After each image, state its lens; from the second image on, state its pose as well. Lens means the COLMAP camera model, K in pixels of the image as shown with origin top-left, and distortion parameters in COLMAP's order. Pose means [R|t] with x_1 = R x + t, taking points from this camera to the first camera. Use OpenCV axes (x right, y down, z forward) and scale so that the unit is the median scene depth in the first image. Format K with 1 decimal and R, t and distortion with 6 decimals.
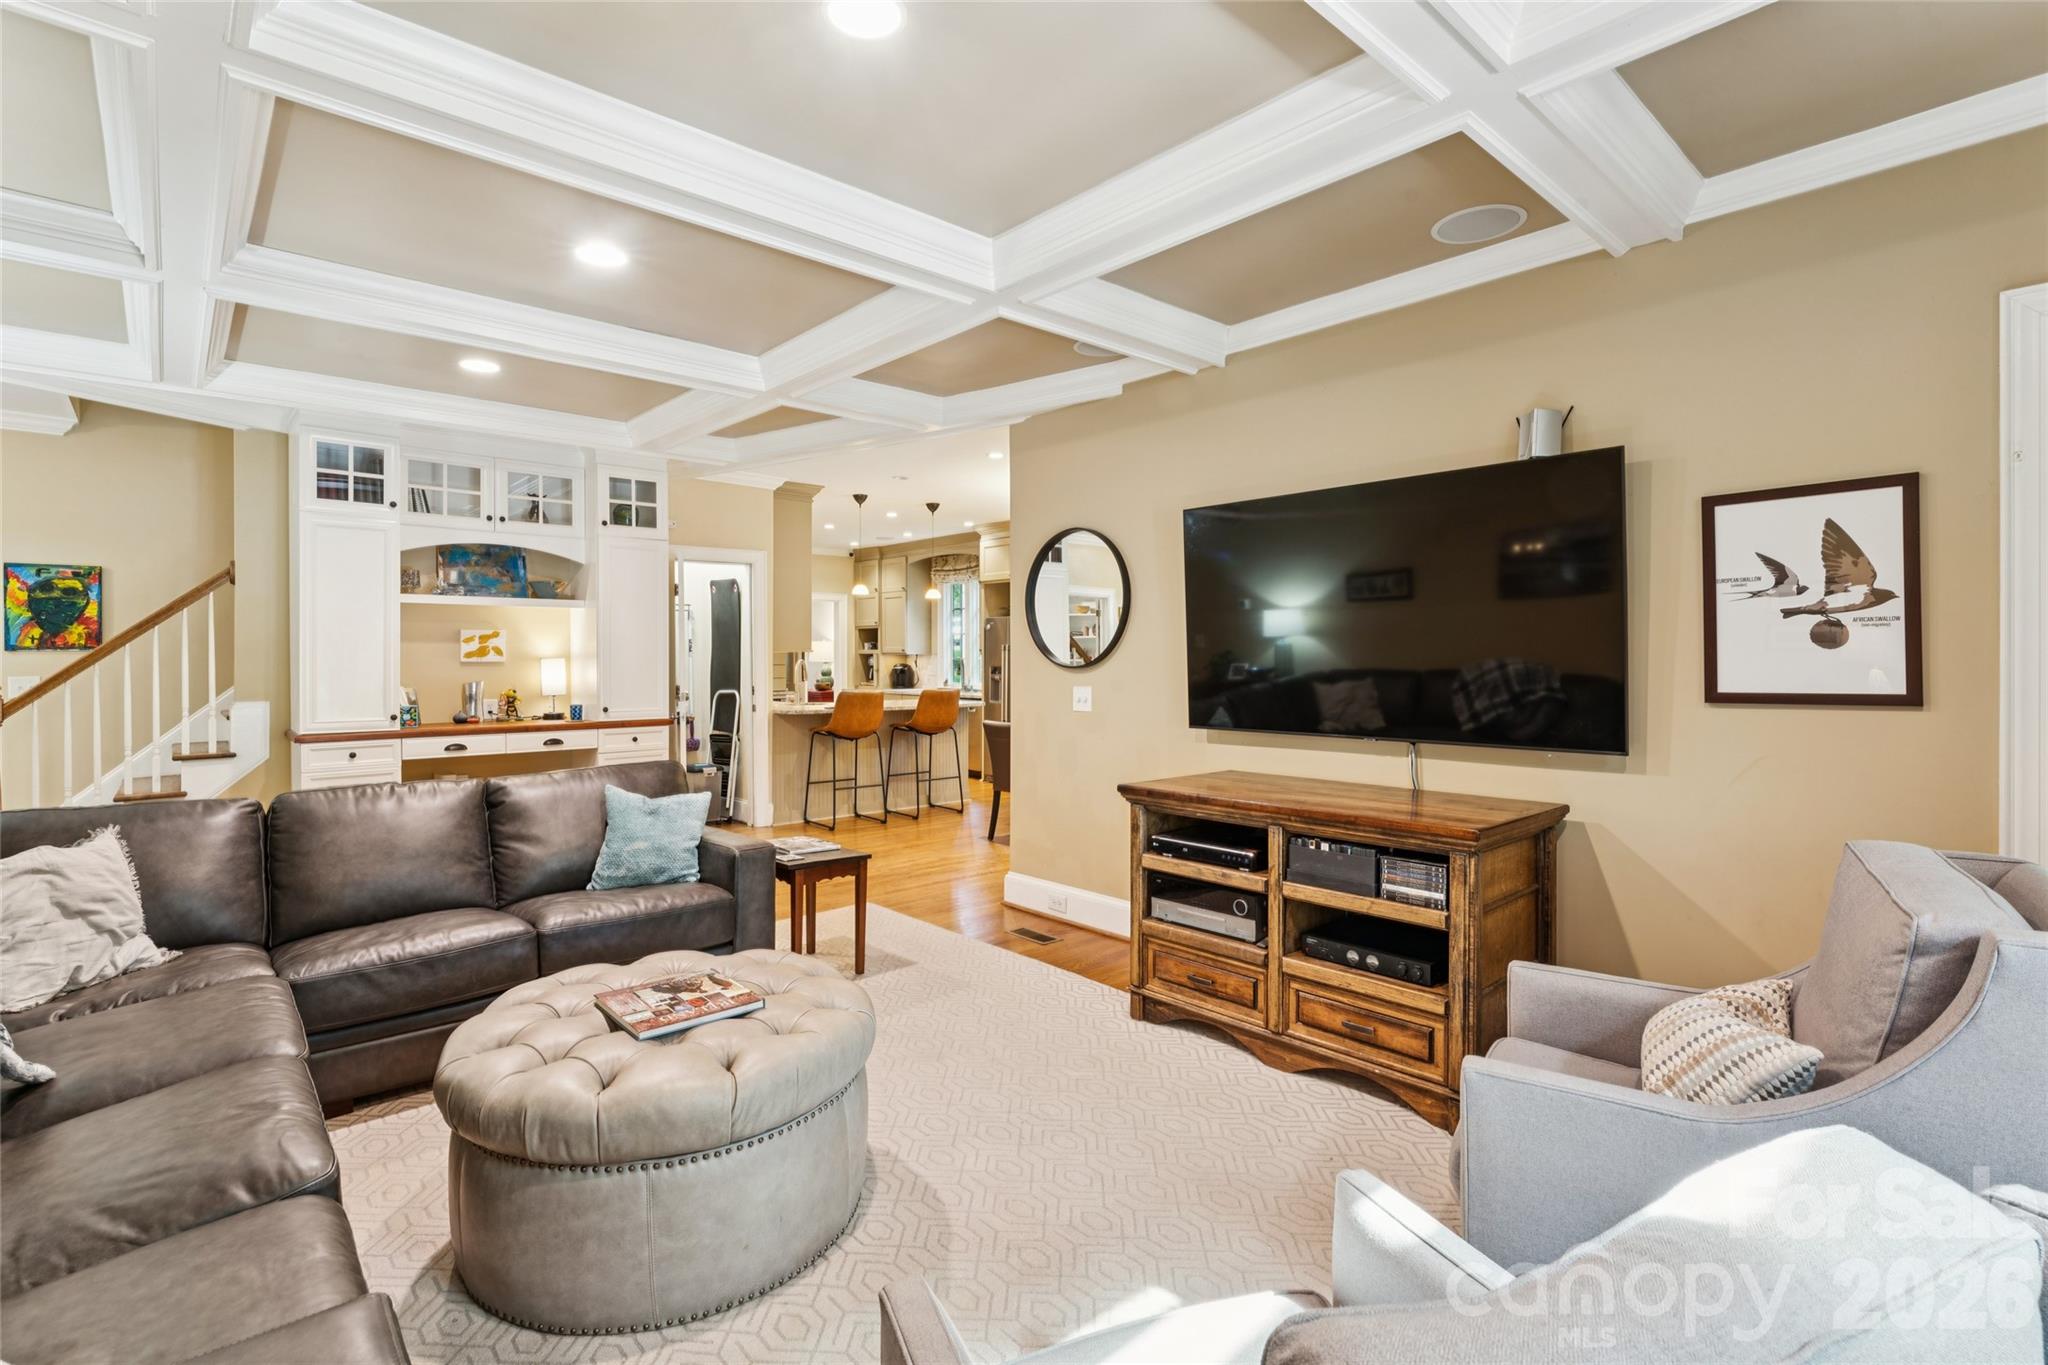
lens RADIAL K [[945.5, 0, 1030.7], [0, 945.5, 662.7], [0, 0, 1]] dist [-0.001791, -0.001039]
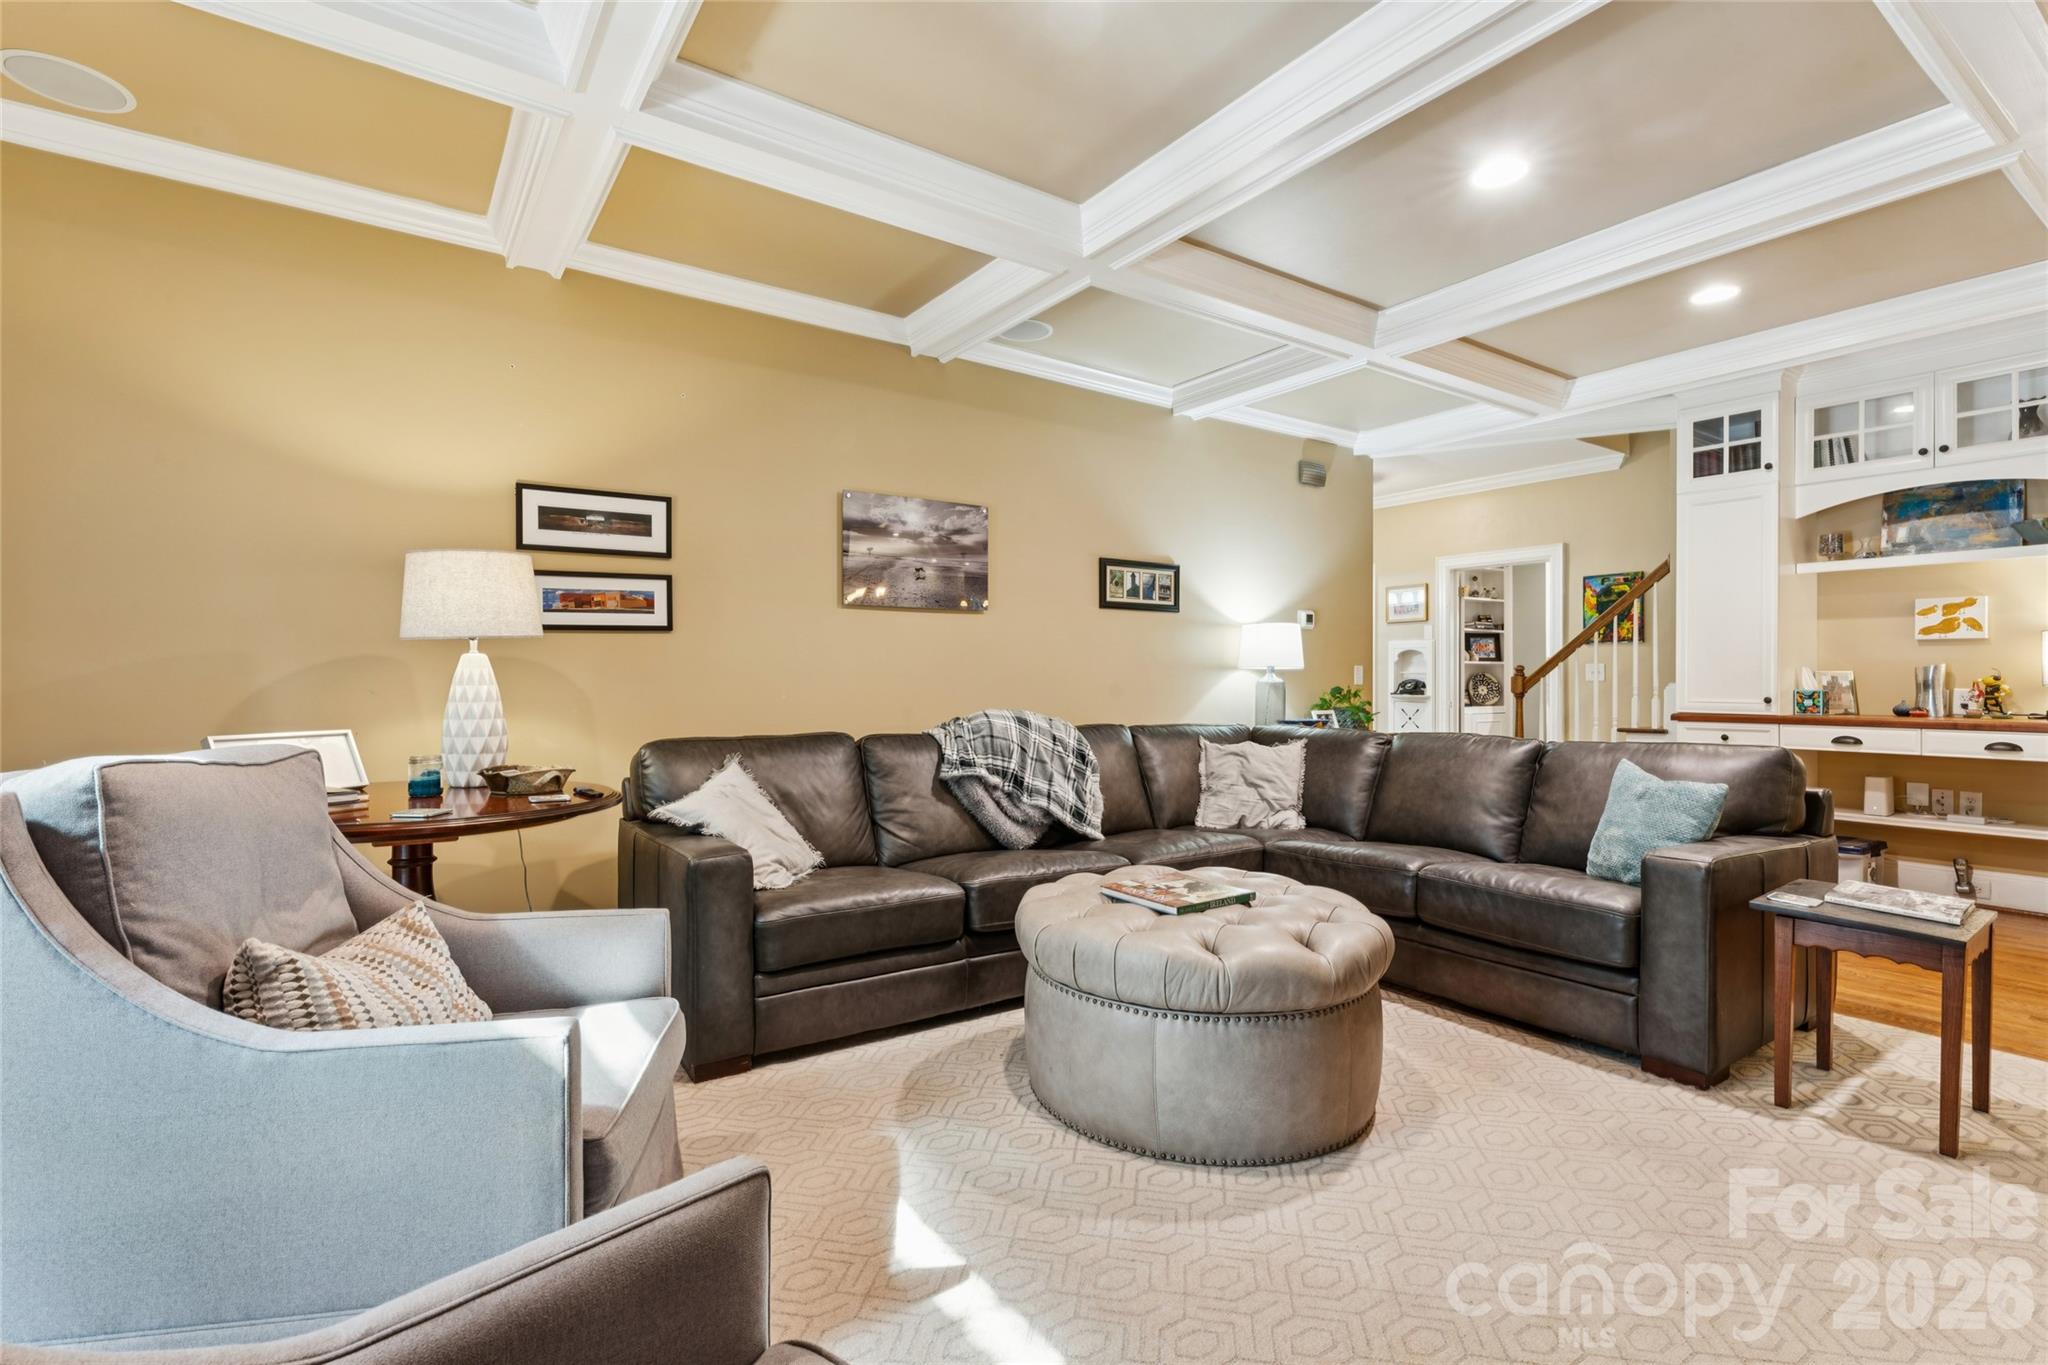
lens RADIAL K [[945.5, 0, 1007.0], [0, 945.5, 678.9], [0, 0, 1]] dist [-0.001791, -0.001039]
pose [[-0.148517, -0.001752, -0.988908, 0.304427], [-0.009123, 0.999958, -0.000401, 0.040646], [0.988868, 0.008963, -0.148527, 0.376805]]
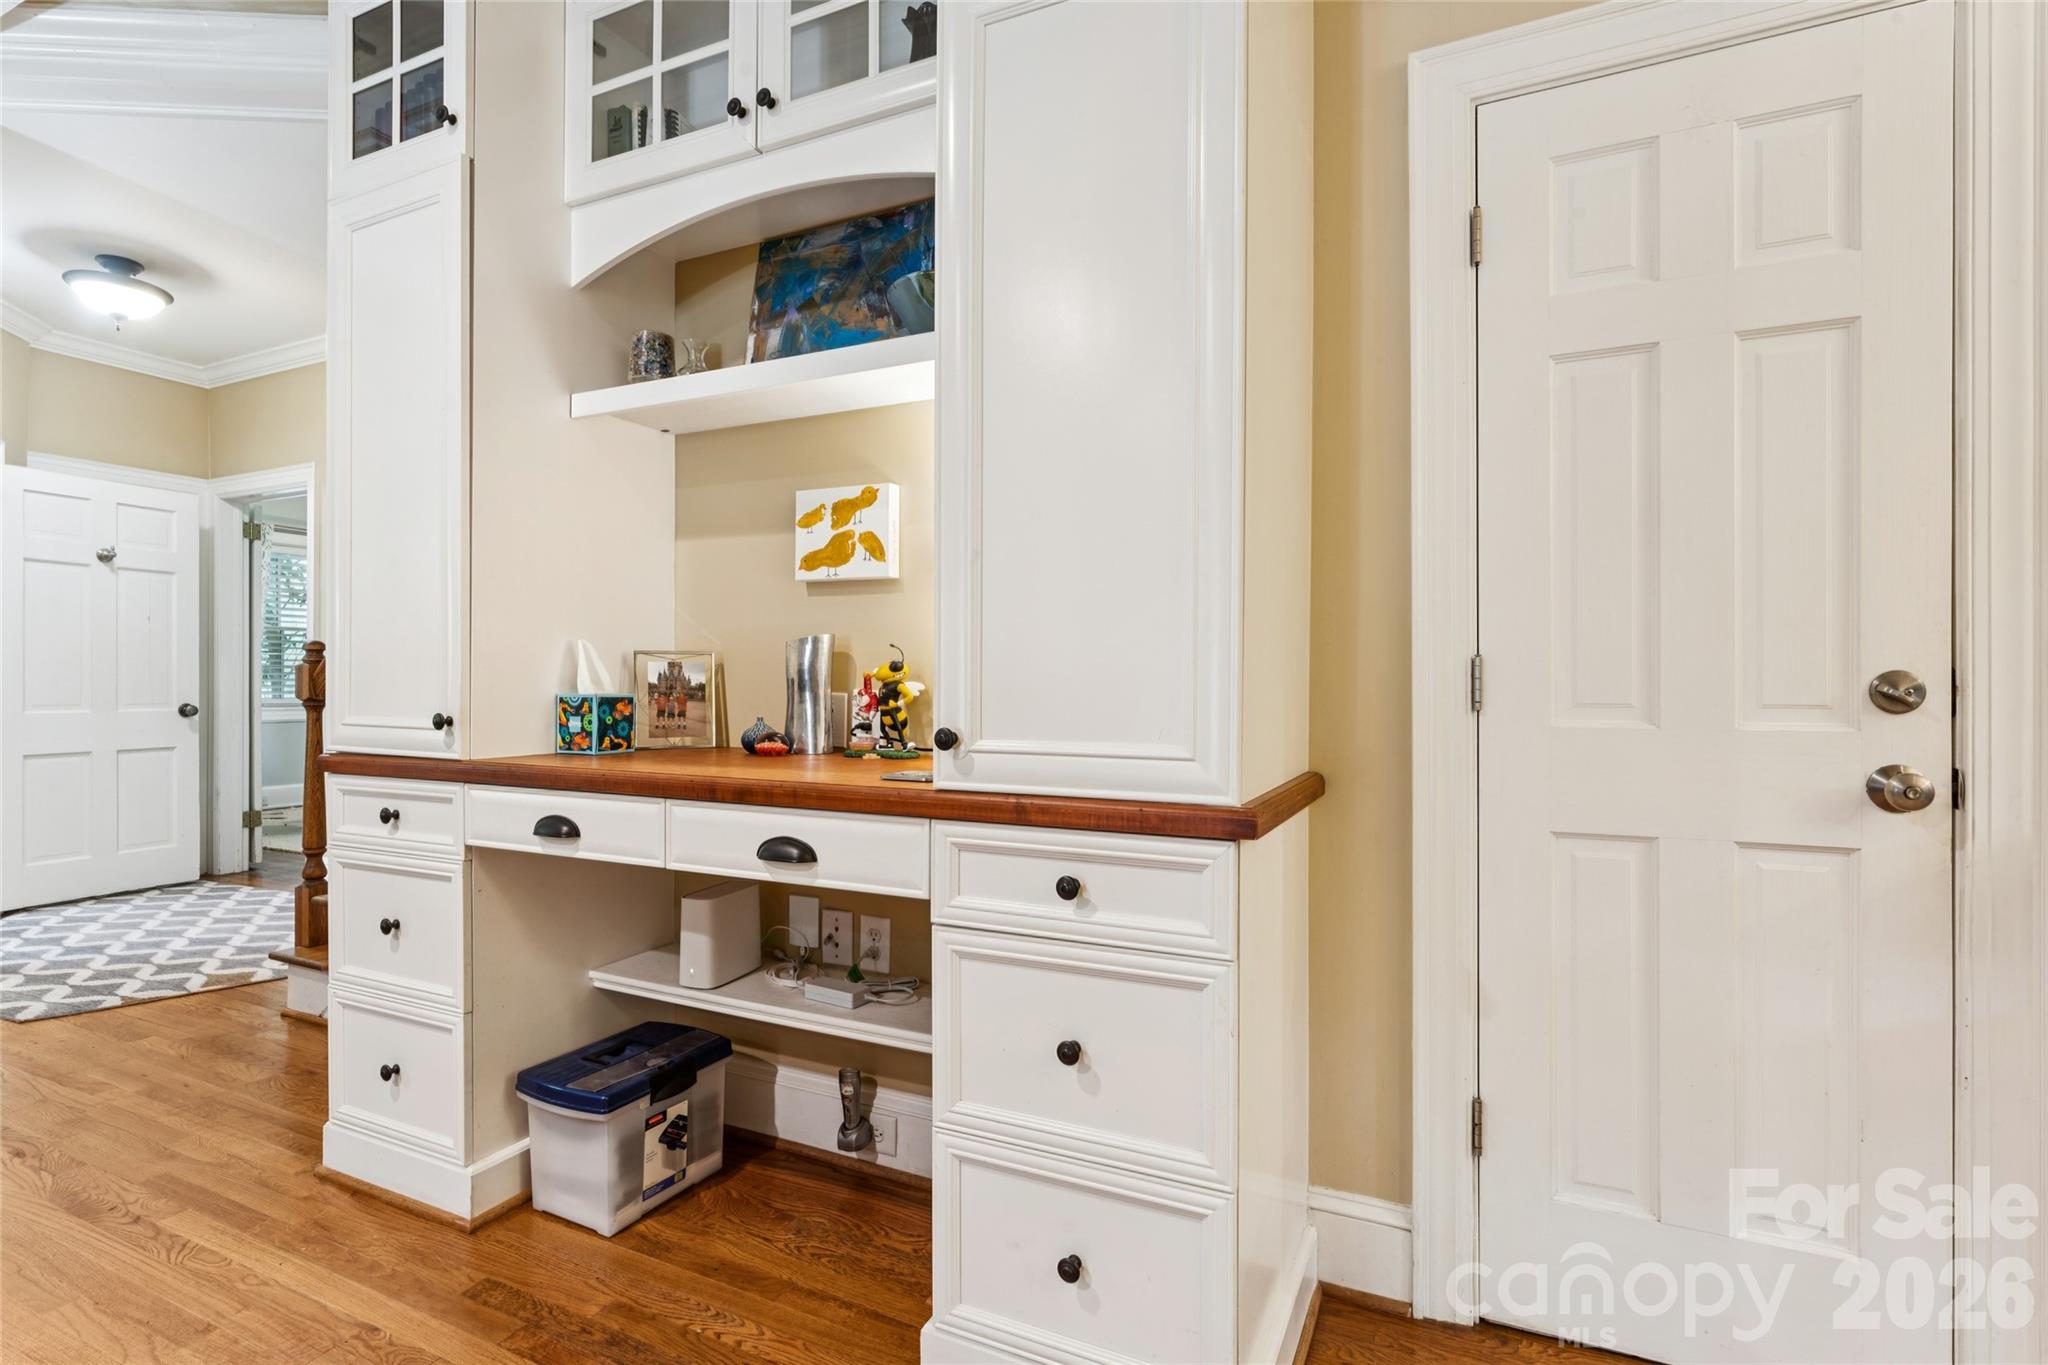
lens RADIAL K [[986.3, 0, 1019.8], [0, 986.3, 681.1], [0, 0, 1]] dist [-0.000131, 0.000033]
pose [[0.372103, 0.003328, -0.928185, -0.233214], [-0.011184, 0.999937, -0.000898, 0.037391], [0.928124, 0.010715, 0.372117, 0.974640]]
